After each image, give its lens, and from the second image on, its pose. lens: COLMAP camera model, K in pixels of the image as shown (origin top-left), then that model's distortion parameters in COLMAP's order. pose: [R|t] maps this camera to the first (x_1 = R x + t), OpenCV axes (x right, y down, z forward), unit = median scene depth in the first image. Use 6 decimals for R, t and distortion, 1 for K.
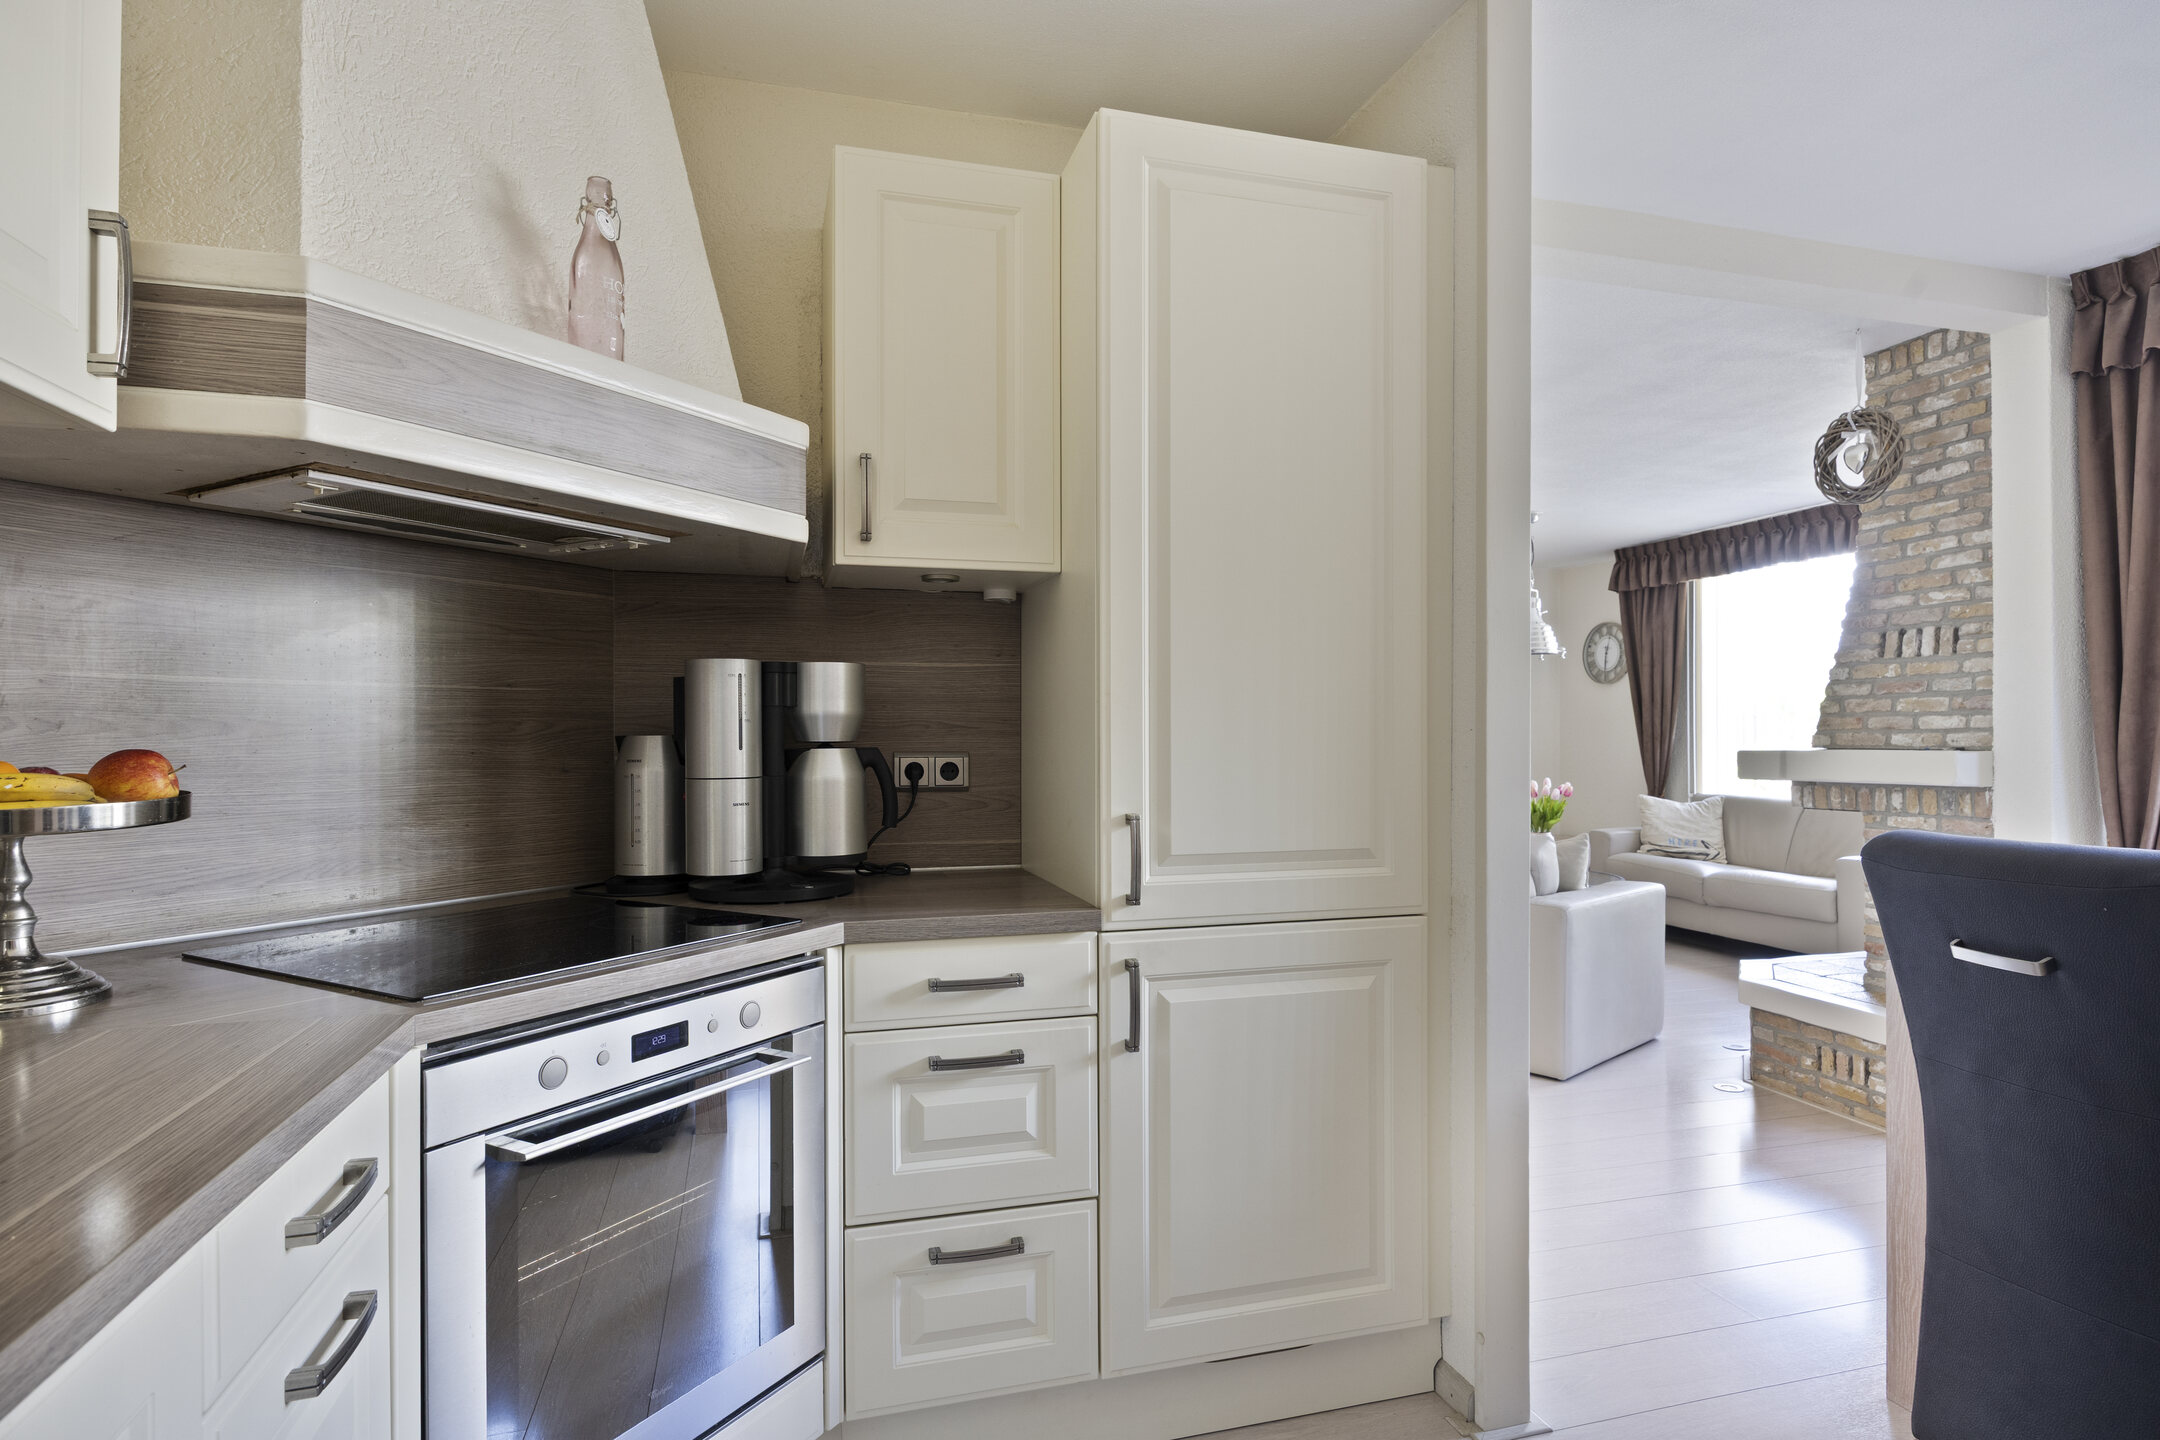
lens RADIAL K [[1161.1, 0, 1084.8], [0, 1161.1, 725.2], [0, 0, 1]] dist [-0.000104, 0.000103]
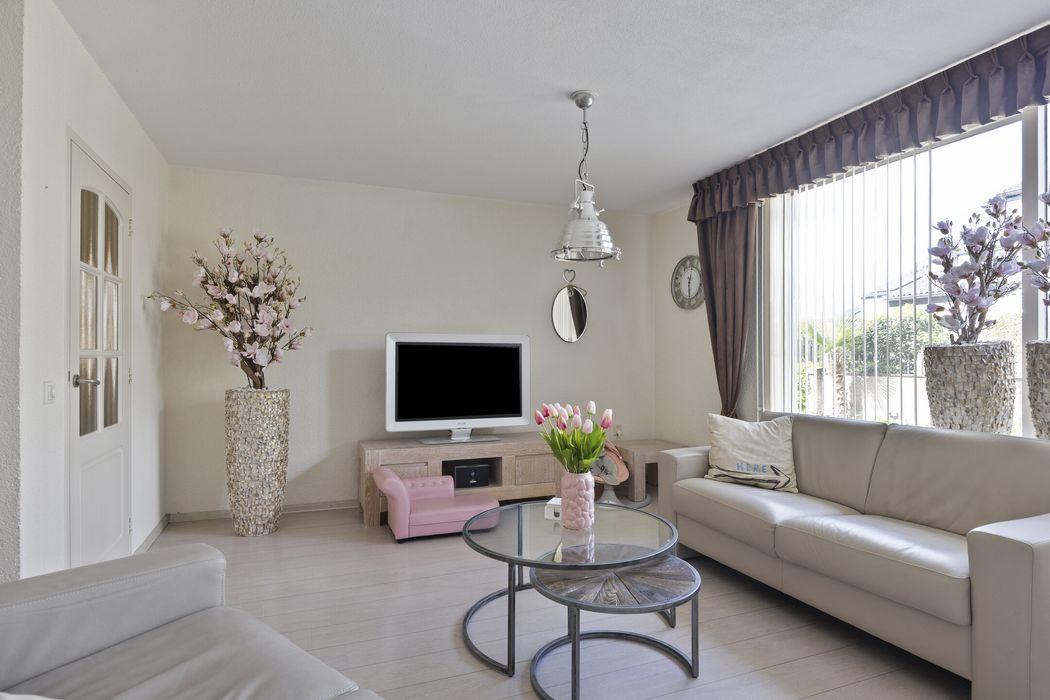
lens RADIAL K [[573.2, 0, 525.0], [0, 573.2, 350.0], [0, 0, 1]] dist [-0.000005, 0.000109]
pose [[0.995755, 0.003225, 0.091989, 0.269654], [-0.002520, 0.999967, -0.007786, 0.010692], [-0.092012, 0.007521, 0.995730, 0.516674]]
